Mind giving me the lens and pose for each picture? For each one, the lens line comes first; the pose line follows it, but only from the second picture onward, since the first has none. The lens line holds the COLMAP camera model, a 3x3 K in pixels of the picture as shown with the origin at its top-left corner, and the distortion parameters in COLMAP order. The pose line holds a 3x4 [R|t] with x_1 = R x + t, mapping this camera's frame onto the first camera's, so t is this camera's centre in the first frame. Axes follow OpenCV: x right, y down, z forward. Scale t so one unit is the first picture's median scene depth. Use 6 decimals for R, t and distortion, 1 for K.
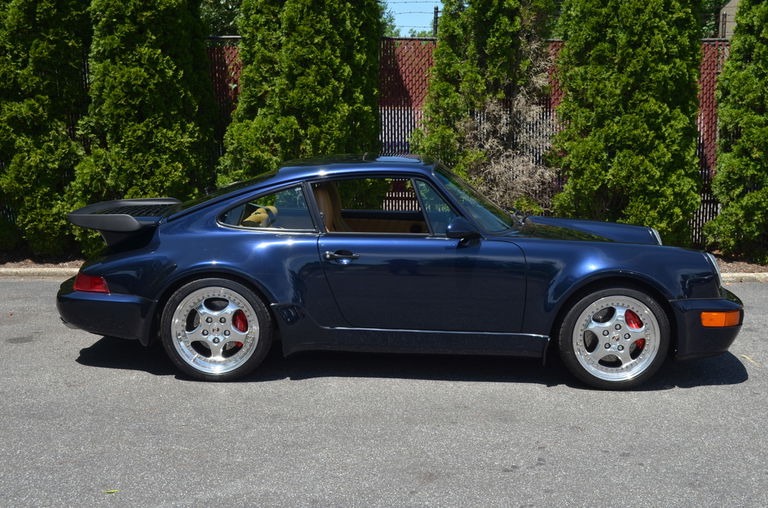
lens RADIAL K [[965.2, 0, 383.8], [0, 965.2, 252.9], [0, 0, 1]] dist [-0.011771, 0.000000]
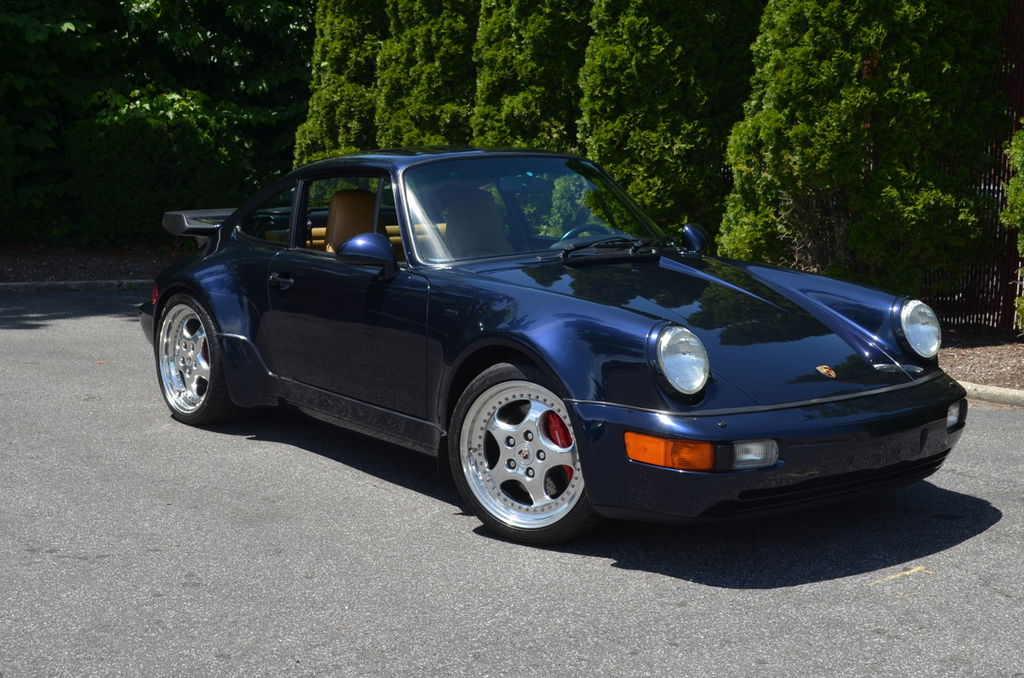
lens RADIAL K [[1487.2, 0, 508.6], [0, 1487.2, 336.0], [0, 0, 1]] dist [-0.035075, 0.000000]
pose [[0.625422, 0.103475, -0.773395, 0.561594], [-0.114438, 0.992614, 0.040262, -0.011571], [0.771849, 0.063325, 0.632645, 0.246641]]
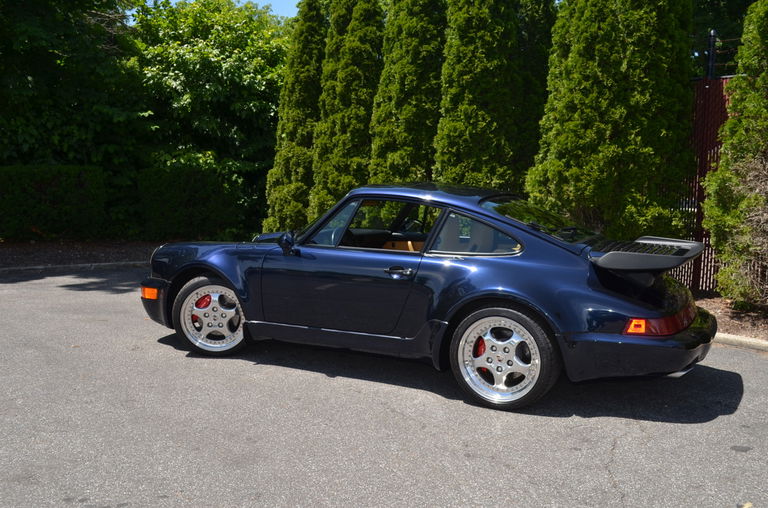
lens RADIAL K [[740.6, 0, 382.9], [0, 740.6, 248.2], [0, 0, 1]] dist [-0.036209, 0.000000]
pose [[0.636670, 0.070658, -0.767892, 0.405716], [-0.105006, 0.994462, 0.004444, -0.027114], [0.763954, 0.077804, 0.640563, 0.335960]]
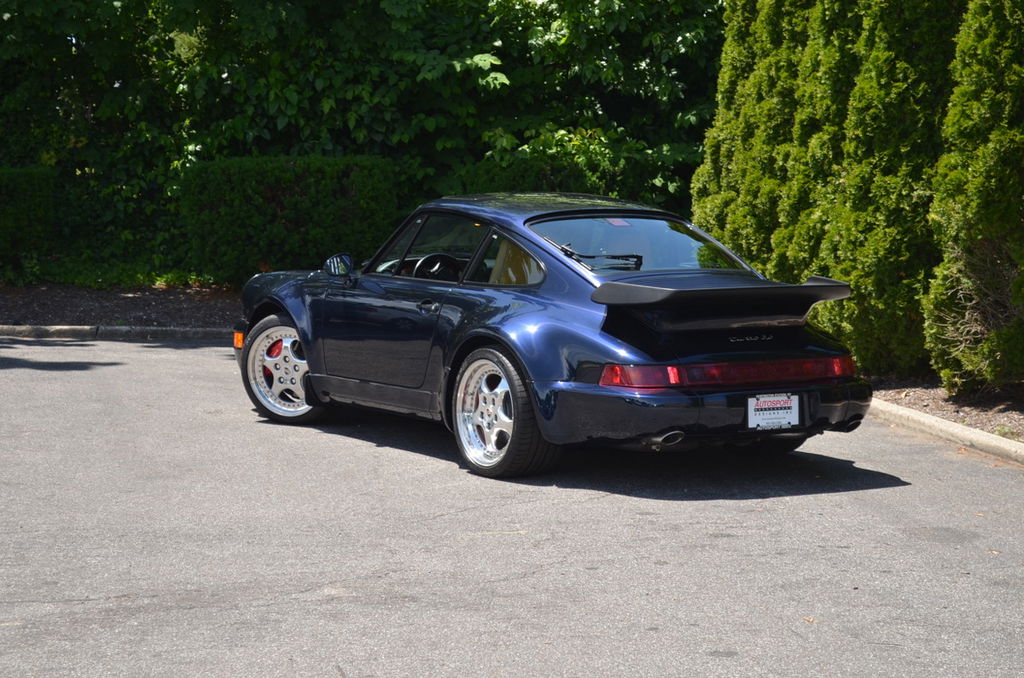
lens RADIAL K [[2347.0, 0, 511.8], [0, 2347.0, 338.8], [0, 0, 1]] dist [0.036660, 0.000000]
pose [[0.179385, 0.069422, -0.981326, 1.261471], [-0.139879, 0.989172, 0.044407, -0.055040], [0.973784, 0.129301, 0.187153, 0.478078]]
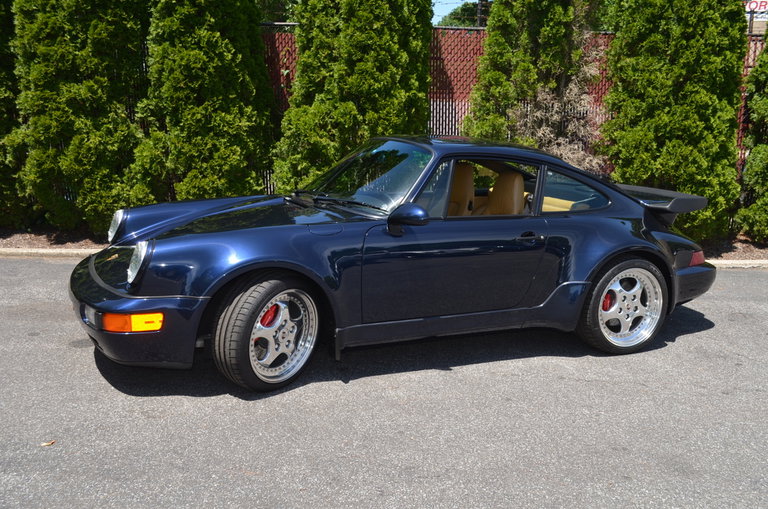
lens RADIAL K [[767.5, 0, 390.4], [0, 767.5, 257.3], [0, 0, 1]] dist [-0.018376, 0.000000]
pose [[0.999675, 0.010335, 0.023325, -0.069531], [-0.011597, 0.998441, 0.054604, -0.023174], [-0.022724, -0.054857, 0.998236, 0.187004]]
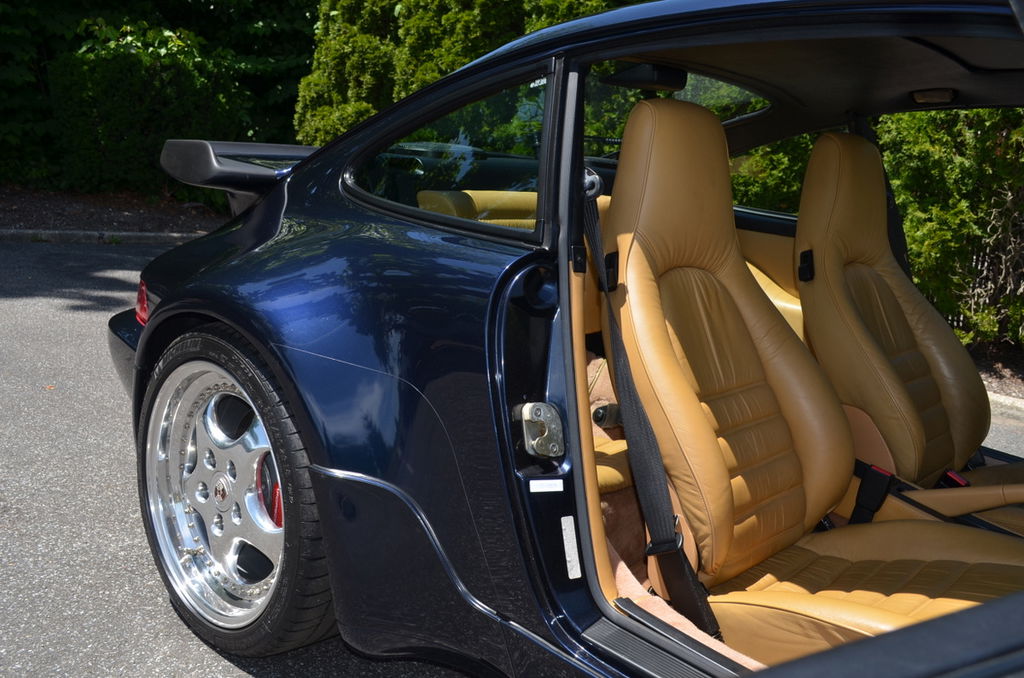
lens RADIAL K [[938.0, 0, 515.4], [0, 938.0, 342.8], [0, 0, 1]] dist [-0.034369, 0.000000]
pose [[0.724714, 0.194688, -0.660973, 0.060340], [-0.172217, 0.979988, 0.099829, -0.012118], [0.667181, 0.041483, 0.743739, 0.486482]]
